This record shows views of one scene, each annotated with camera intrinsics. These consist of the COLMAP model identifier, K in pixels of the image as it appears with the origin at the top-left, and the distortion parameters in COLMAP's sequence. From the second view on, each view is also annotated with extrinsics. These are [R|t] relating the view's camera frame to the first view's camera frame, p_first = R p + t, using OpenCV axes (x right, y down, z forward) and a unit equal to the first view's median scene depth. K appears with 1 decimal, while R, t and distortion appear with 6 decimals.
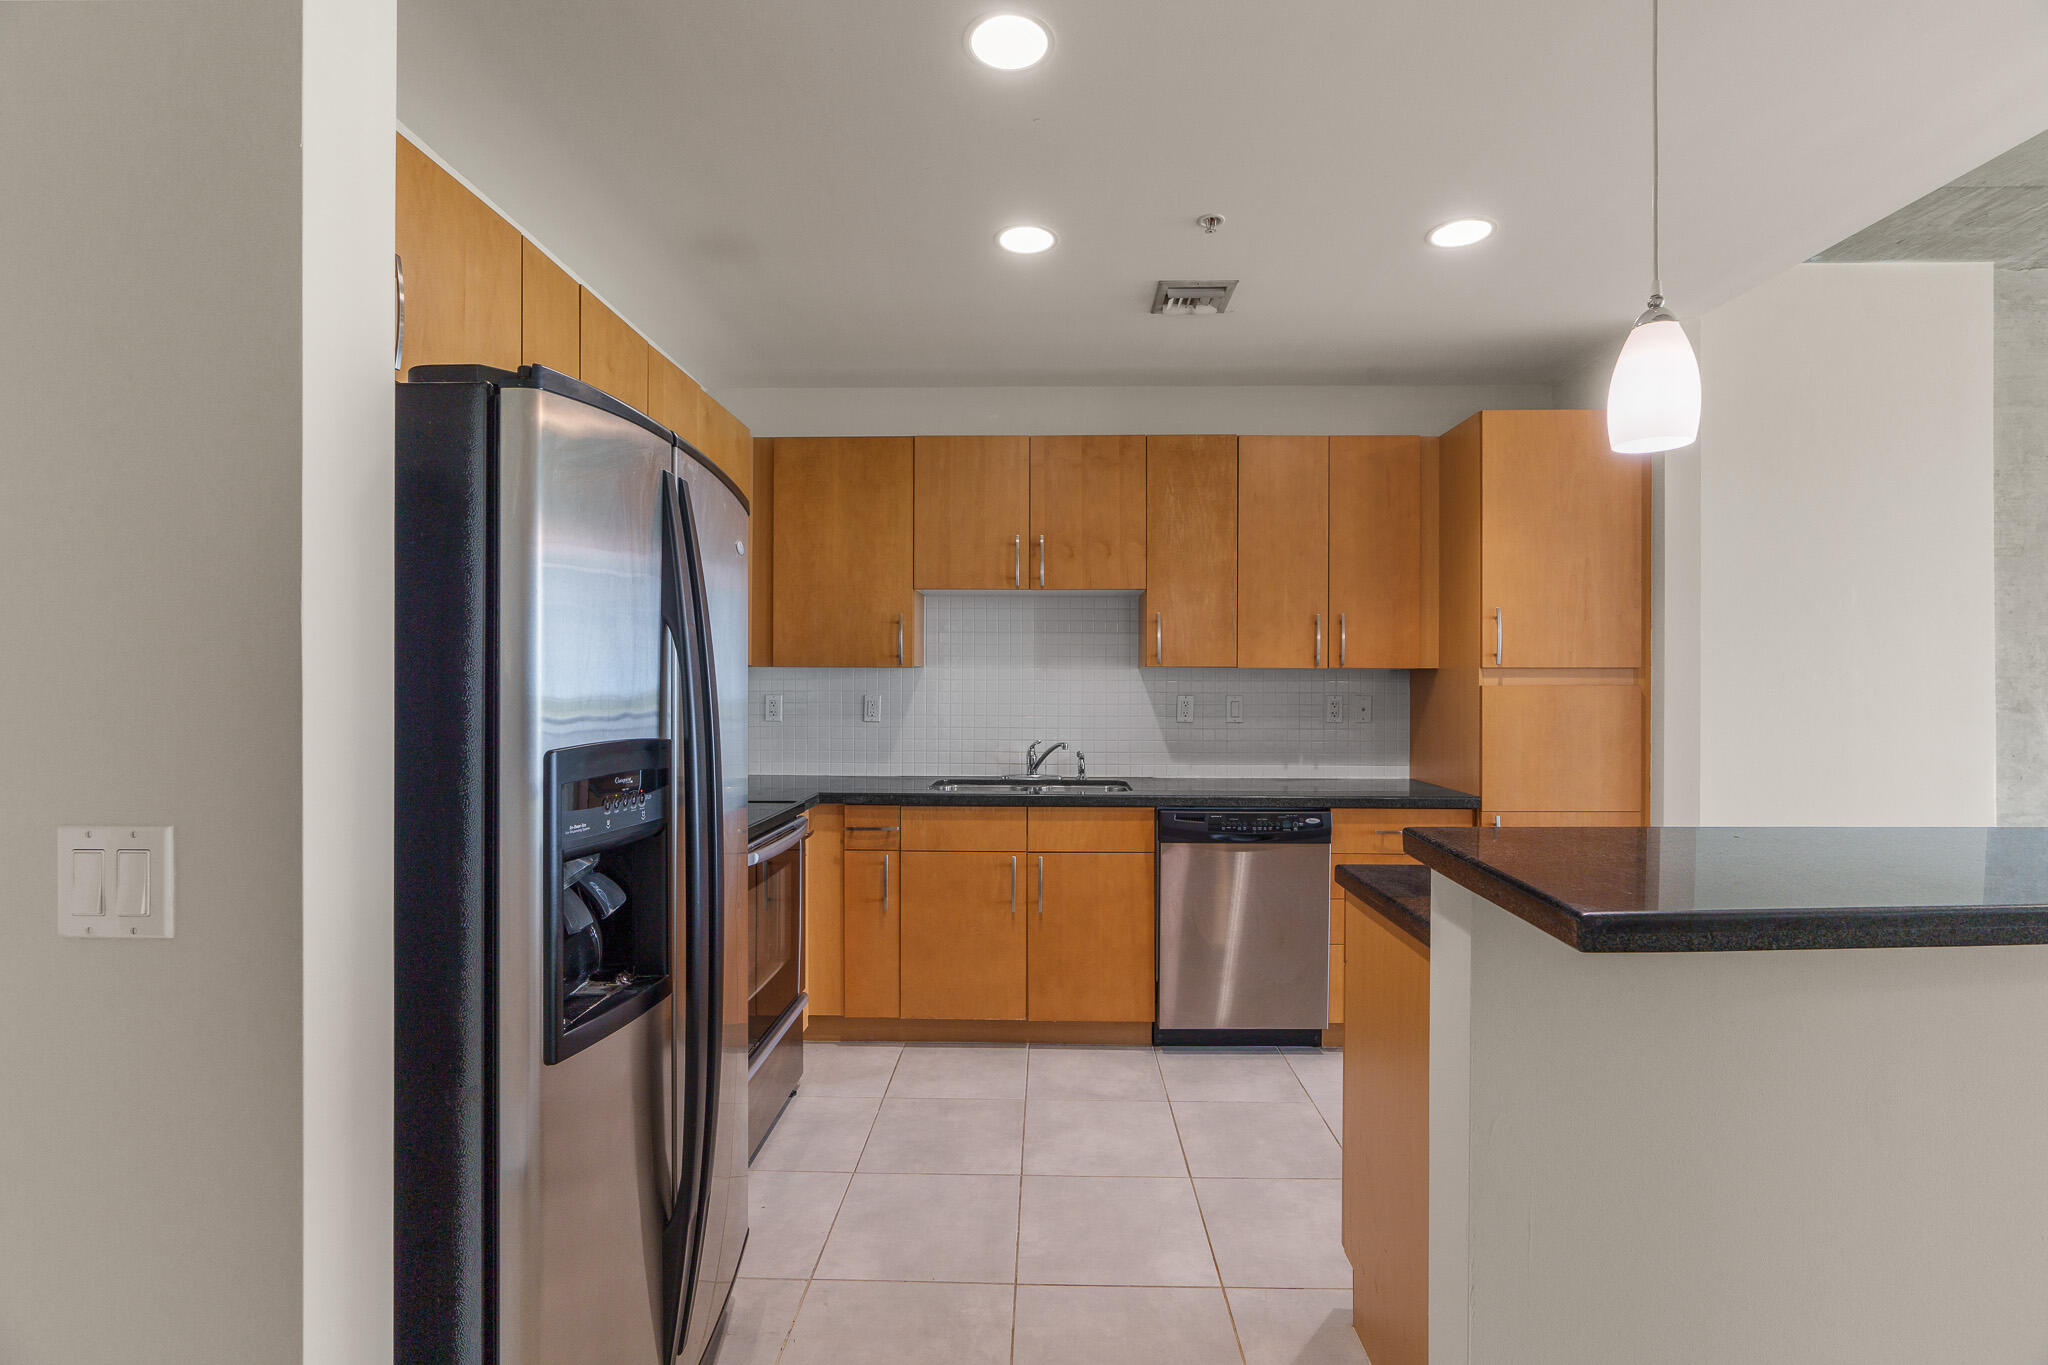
lens RADIAL K [[928.1, 0, 1012.5], [0, 928.1, 686.6], [0, 0, 1]] dist [0.001809, 0.000363]
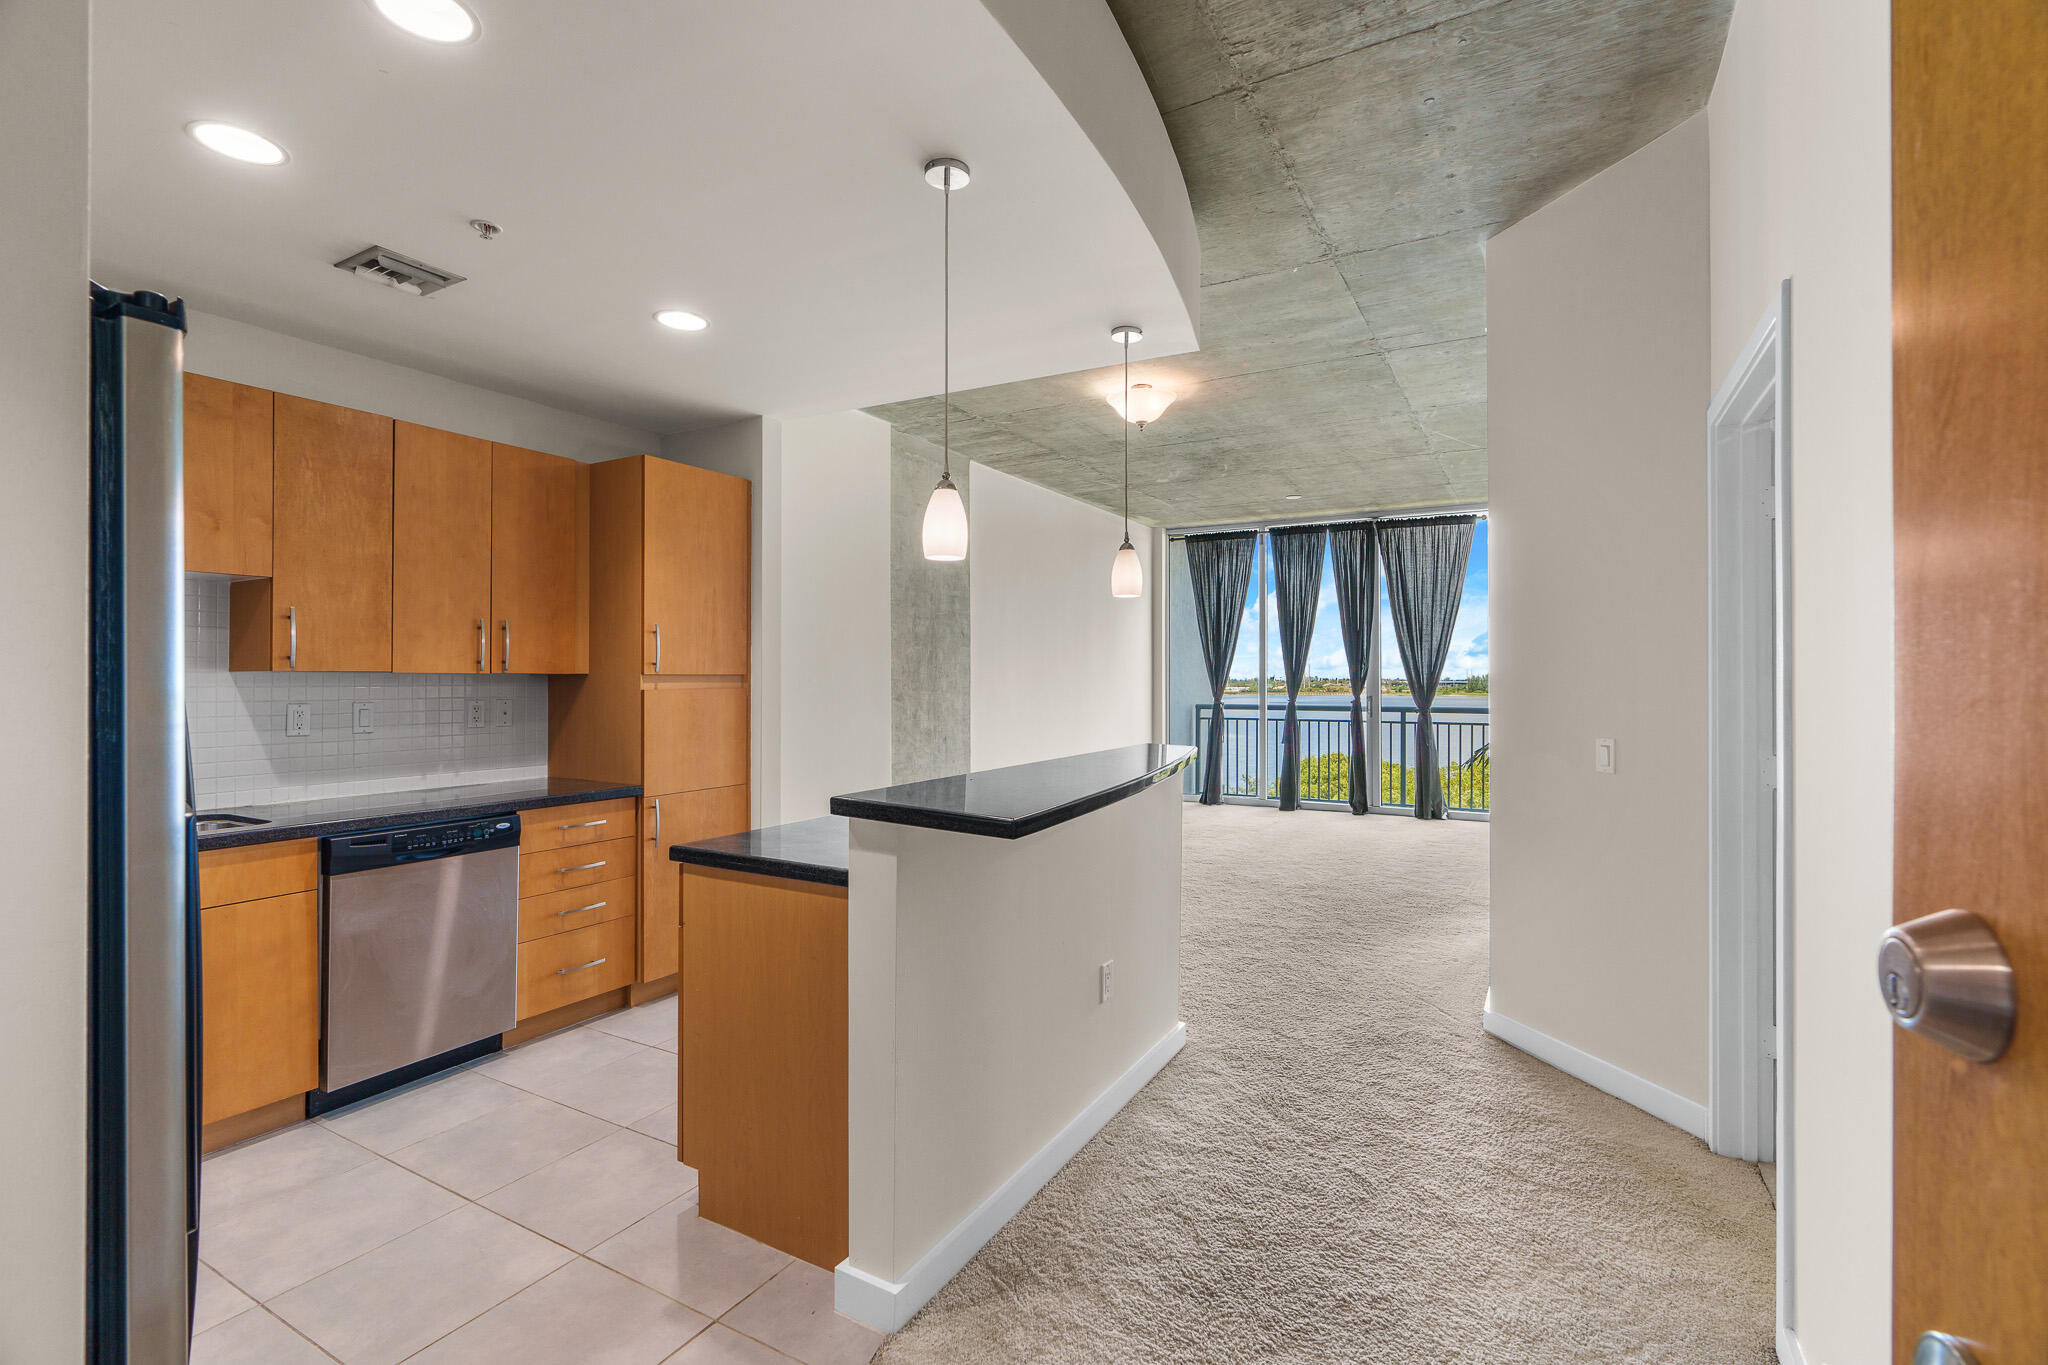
lens RADIAL K [[929.4, 0, 1030.2], [0, 929.4, 676.5], [0, 0, 1]] dist [-0.000078, 0.000292]
pose [[0.481312, 0.000138, 0.876549, -0.257360], [0.003873, 0.999990, -0.002284, -0.012069], [-0.876541, 0.004494, 0.481307, 0.010035]]
